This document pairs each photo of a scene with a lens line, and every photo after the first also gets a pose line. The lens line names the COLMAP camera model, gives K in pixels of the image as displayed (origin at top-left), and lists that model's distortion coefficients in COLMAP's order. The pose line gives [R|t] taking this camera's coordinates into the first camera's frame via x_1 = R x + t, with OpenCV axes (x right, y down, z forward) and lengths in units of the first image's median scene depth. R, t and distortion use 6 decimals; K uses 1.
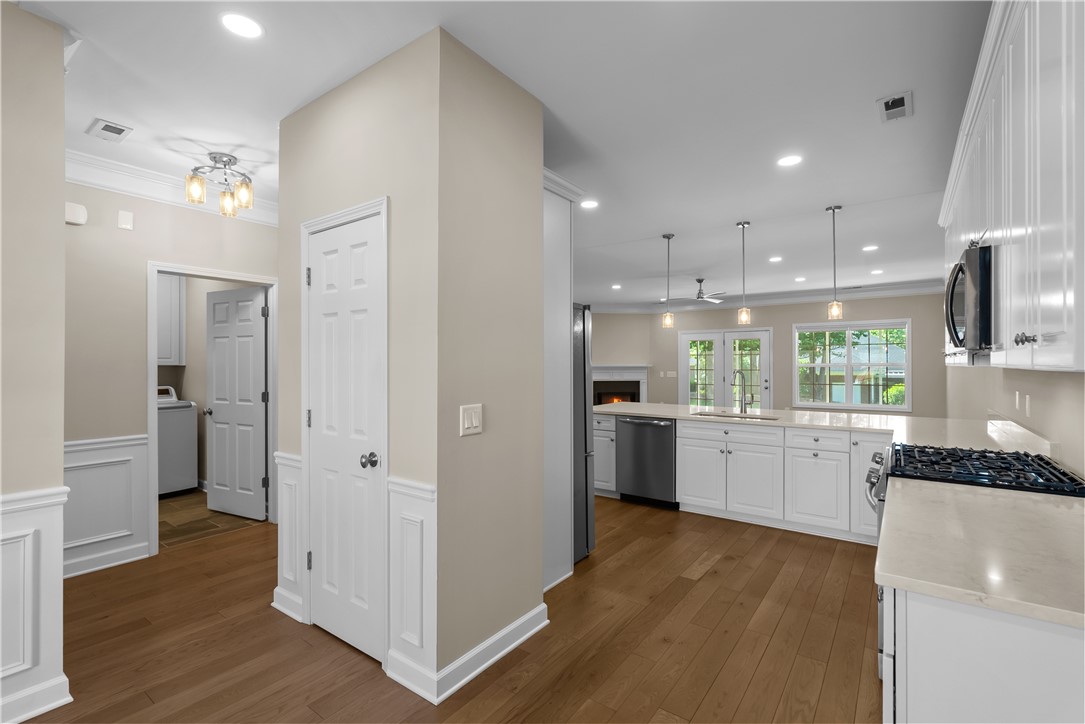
lens RADIAL K [[495.1, 0, 543.8], [0, 495.1, 361.2], [0, 0, 1]] dist [-0.005484, -0.000451]
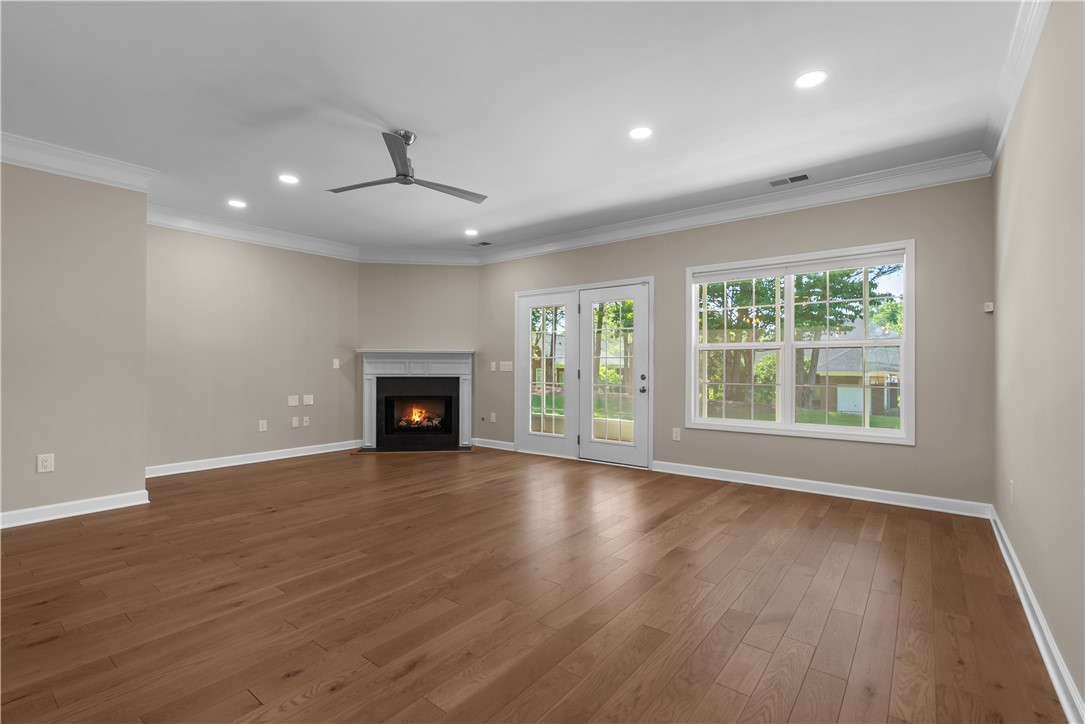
lens RADIAL K [[495.1, 0, 542.1], [0, 495.1, 361.9], [0, 0, 1]] dist [-0.005484, -0.000451]
pose [[0.999529, 0.004652, -0.030317, 0.317151], [-0.004562, 0.999985, 0.003040, 0.019533], [0.030331, -0.002900, 0.999536, 0.408227]]
